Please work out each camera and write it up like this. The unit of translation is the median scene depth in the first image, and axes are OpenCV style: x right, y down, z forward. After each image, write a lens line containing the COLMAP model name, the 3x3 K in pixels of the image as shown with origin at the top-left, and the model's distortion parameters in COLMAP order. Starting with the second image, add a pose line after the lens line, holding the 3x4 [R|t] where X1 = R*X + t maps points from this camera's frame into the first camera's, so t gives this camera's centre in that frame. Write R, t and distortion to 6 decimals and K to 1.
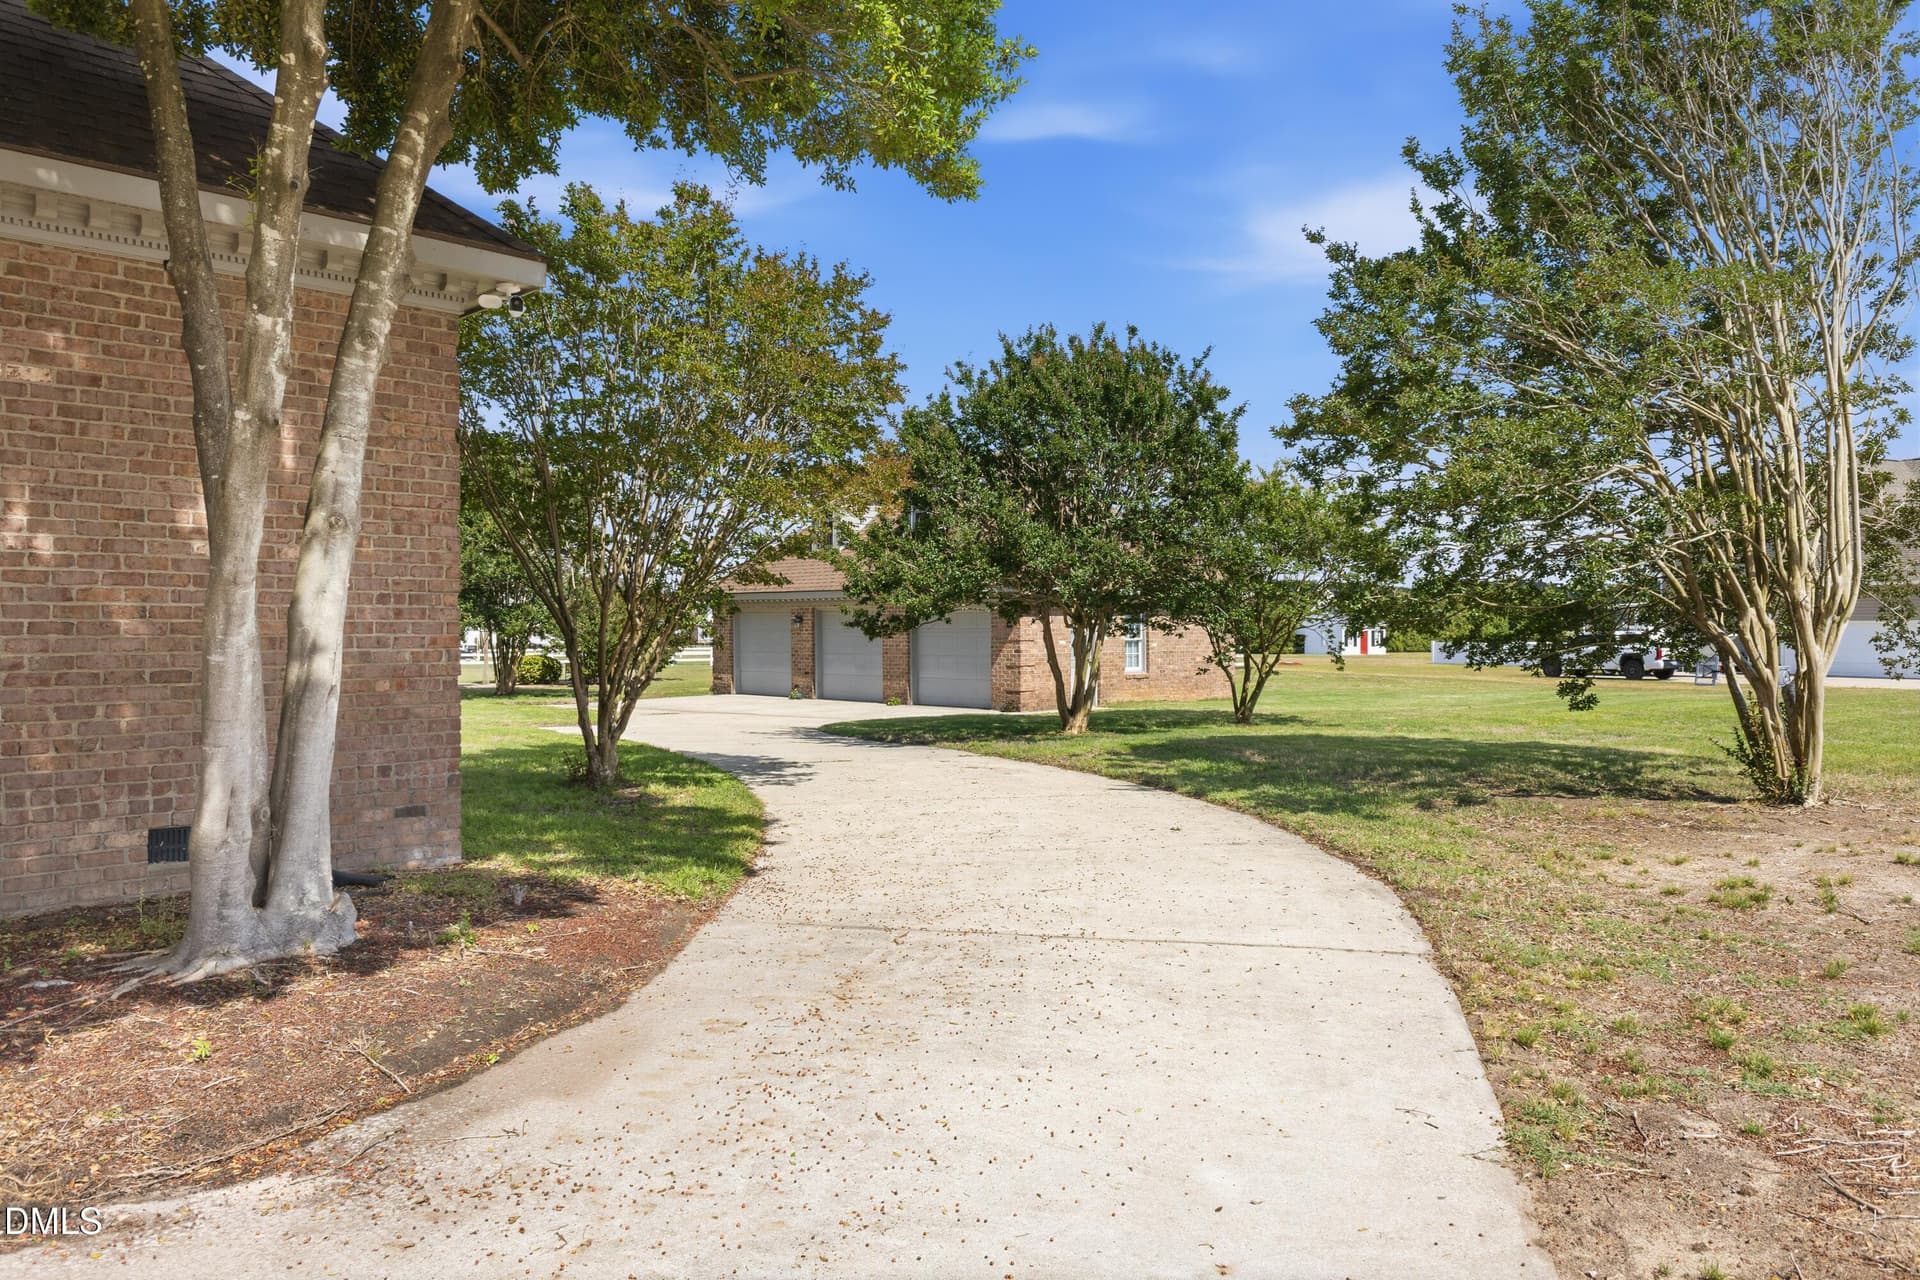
lens RADIAL K [[872.5, 0, 960.0], [0, 872.5, 640.0], [0, 0, 1]] dist [-0.001997, -0.000577]
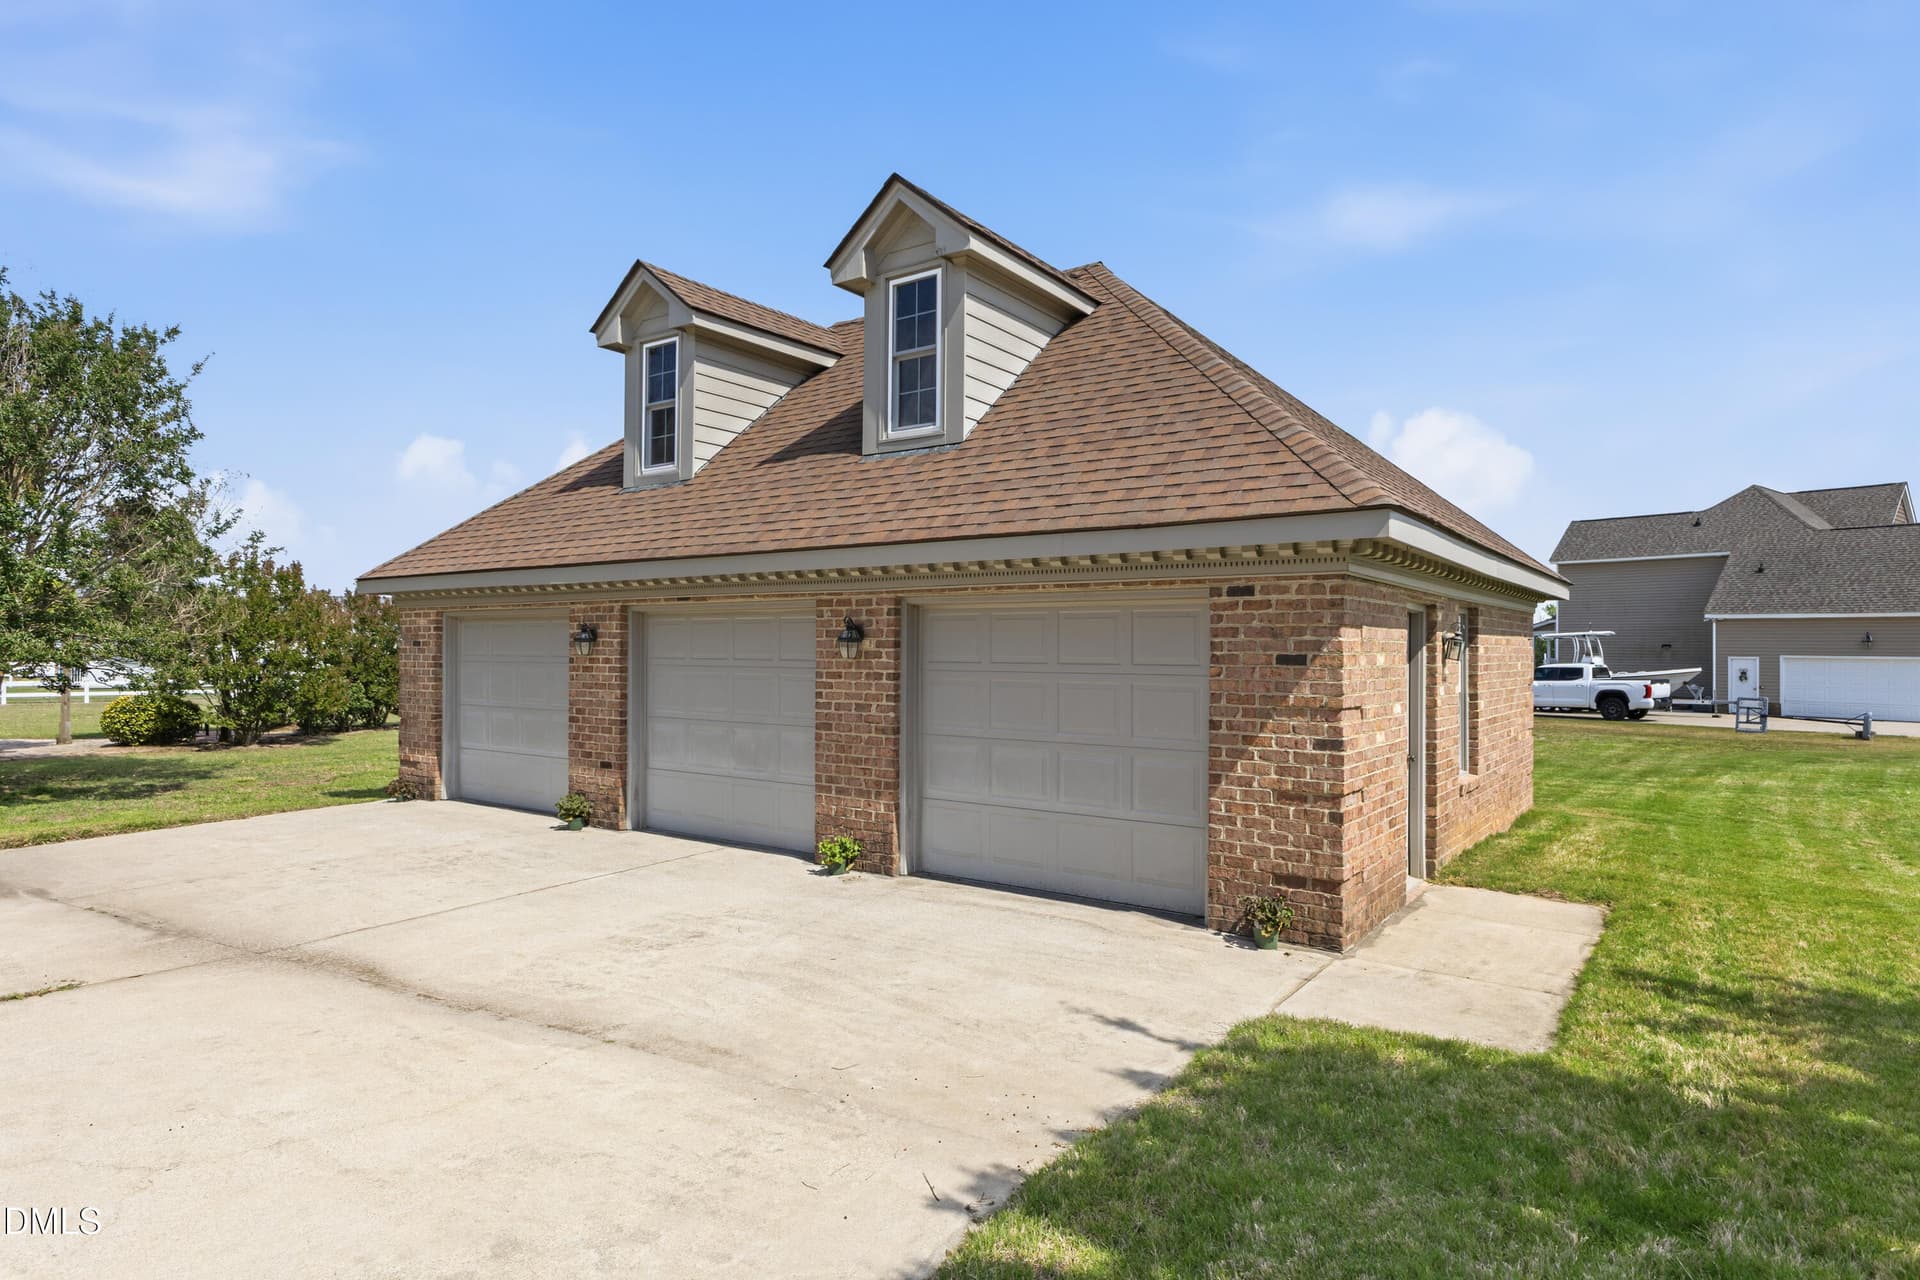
lens RADIAL K [[872.5, 0, 960.0], [0, 872.5, 640.0], [0, 0, 1]] dist [-0.001997, -0.000577]
pose [[0.980838, 0.013382, 0.194365, -0.097415], [-0.007883, 0.999547, -0.029035, -0.011107], [-0.194665, 0.026946, 0.980499, 0.593622]]
